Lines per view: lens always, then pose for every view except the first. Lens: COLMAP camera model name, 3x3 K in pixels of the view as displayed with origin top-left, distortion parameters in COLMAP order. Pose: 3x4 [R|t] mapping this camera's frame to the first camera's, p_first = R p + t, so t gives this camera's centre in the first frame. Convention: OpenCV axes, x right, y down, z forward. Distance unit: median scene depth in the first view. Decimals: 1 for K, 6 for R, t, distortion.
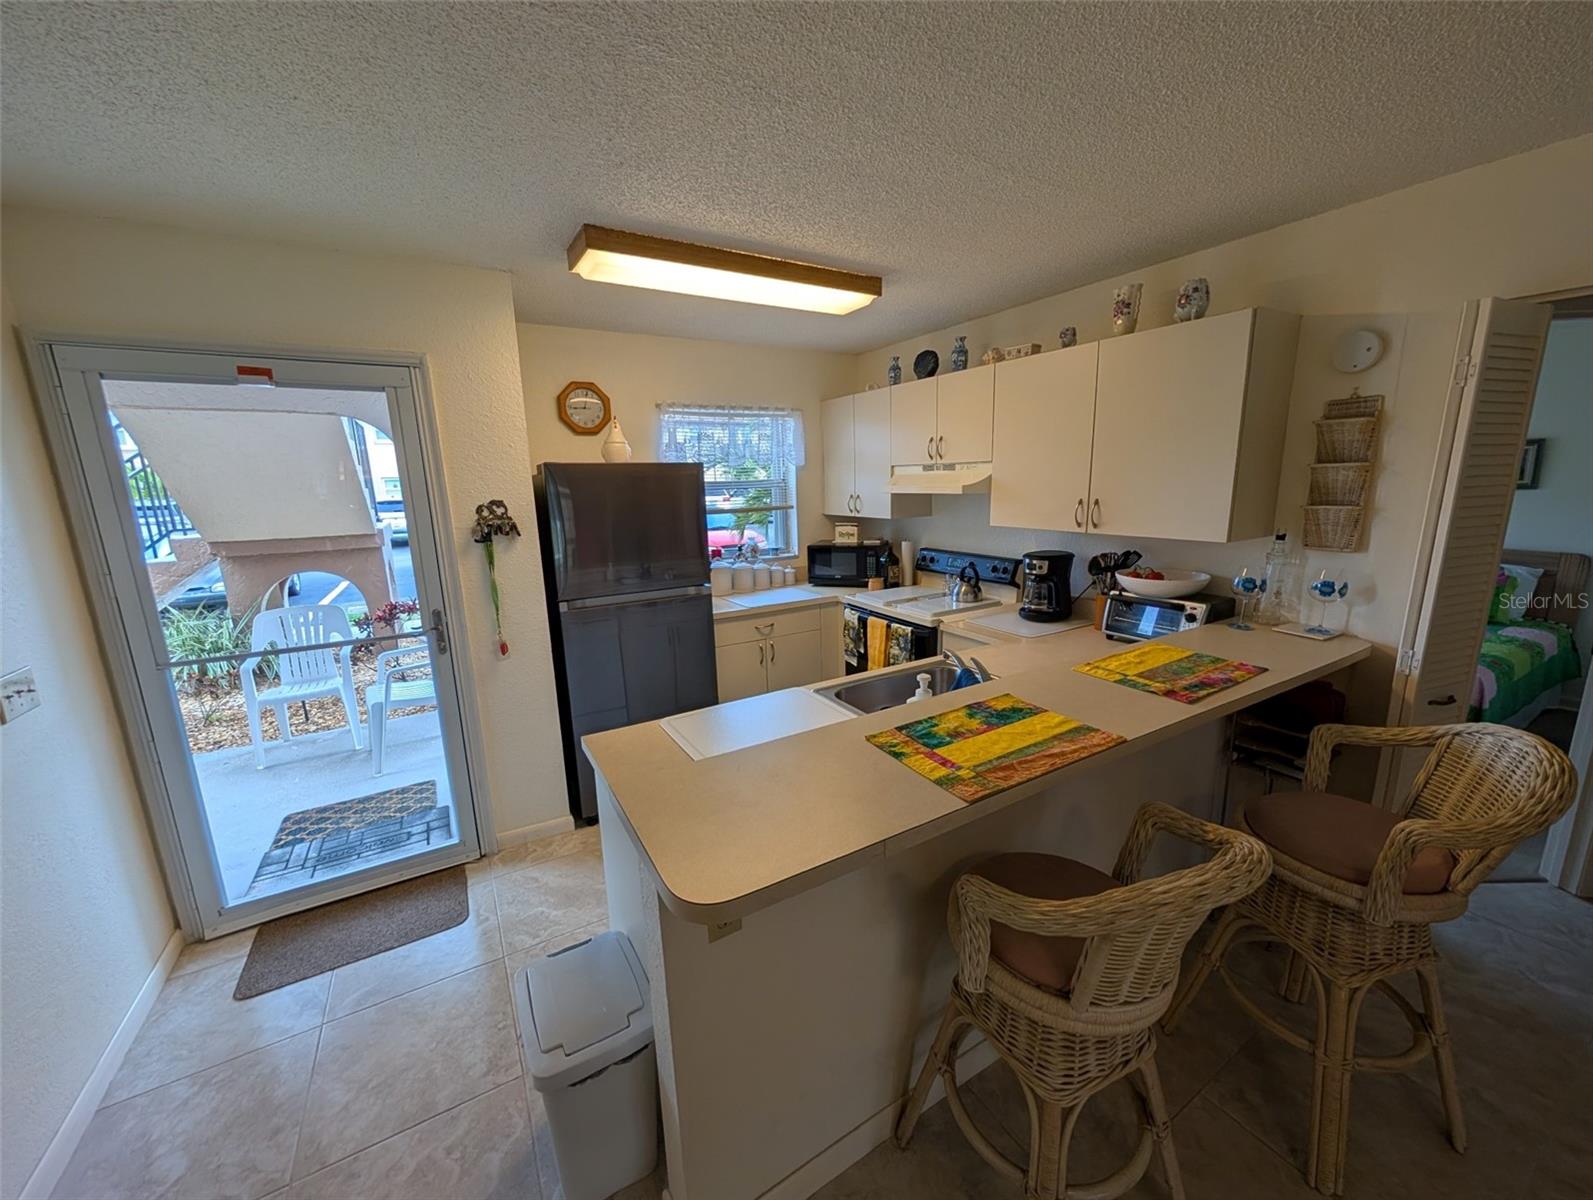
lens RADIAL K [[608.4, 0, 802.0], [0, 608.4, 604.4], [0, 0, 1]] dist [0.000255, -0.000003]
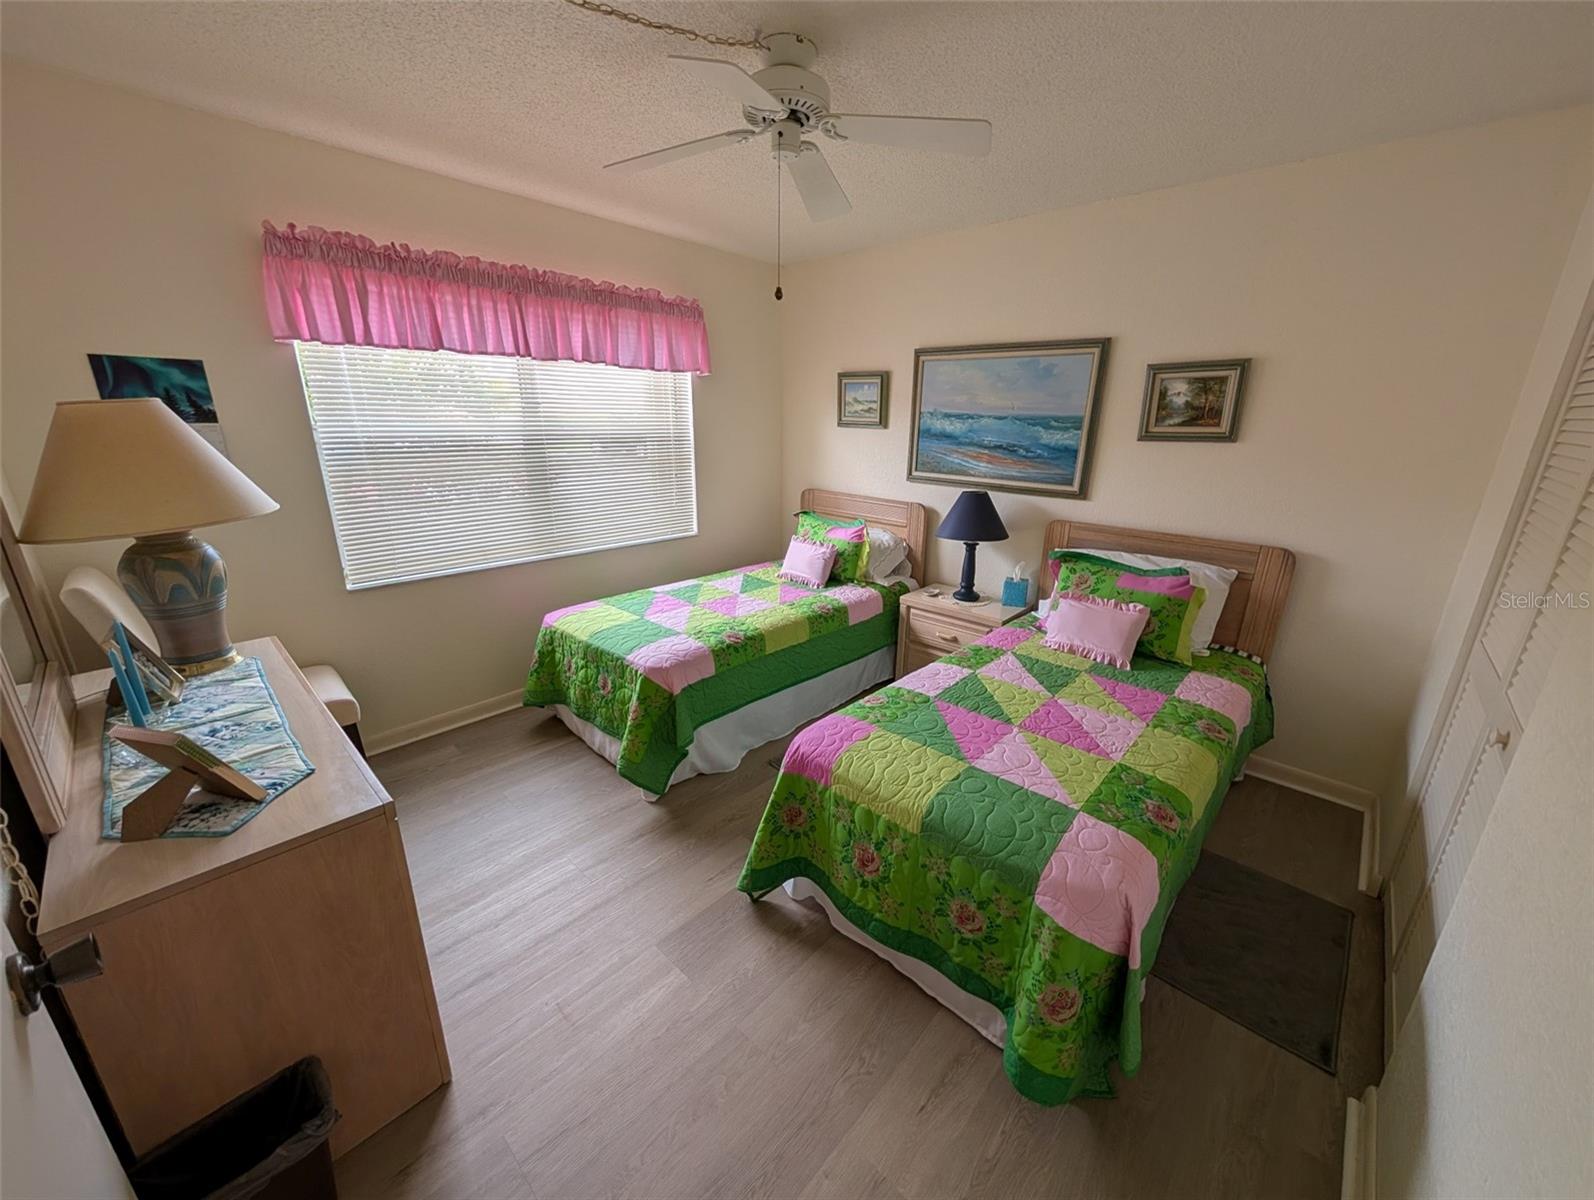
lens RADIAL K [[611.8, 0, 797.0], [0, 611.8, 600.0], [0, 0, 1]] dist [-0.000116, -0.000032]
pose [[0.960949, -0.045432, 0.272972, 0.931134], [0.019354, 0.995050, 0.097477, -0.154064], [-0.276049, -0.088387, 0.957071, 0.795427]]
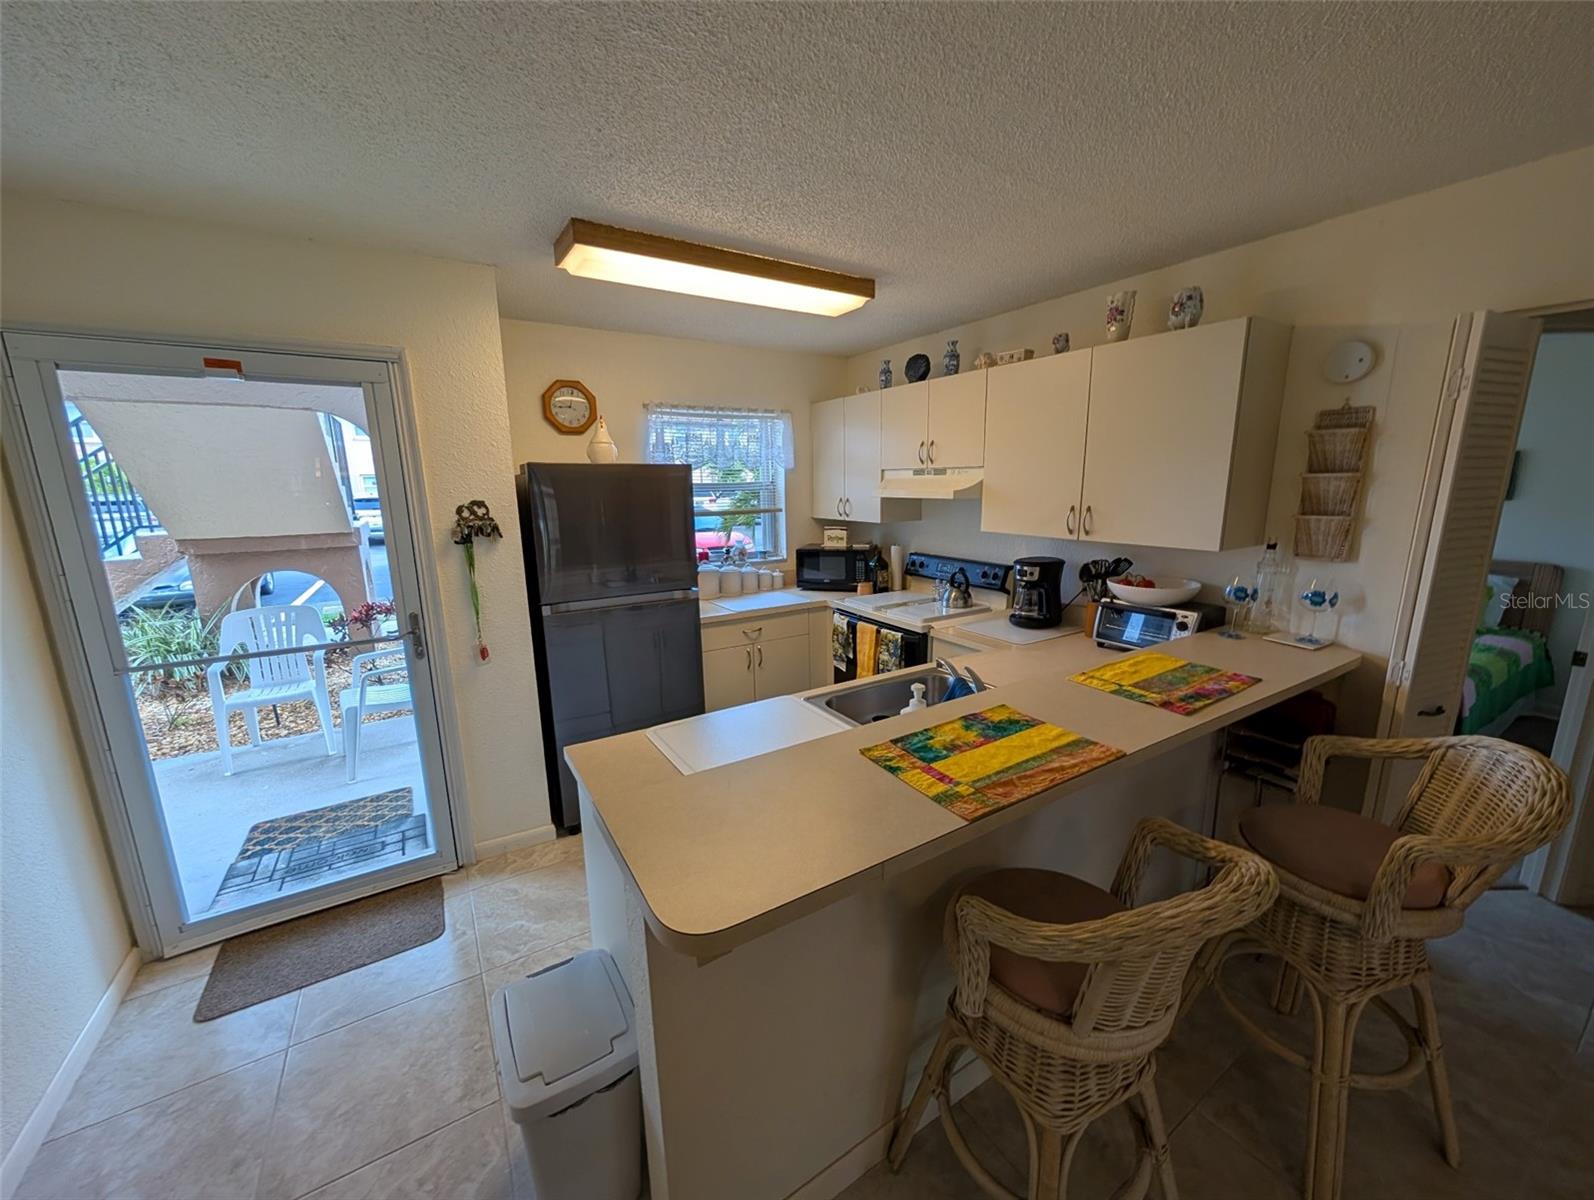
lens RADIAL K [[608.1, 0, 802.7], [0, 608.1, 603.6], [0, 0, 1]] dist [0.000329, -0.000076]
pose [[0.999650, 0.006328, 0.025677, -0.008630], [-0.006229, 0.999973, -0.003903, -0.007367], [-0.025701, 0.003741, 0.999663, 0.019699]]
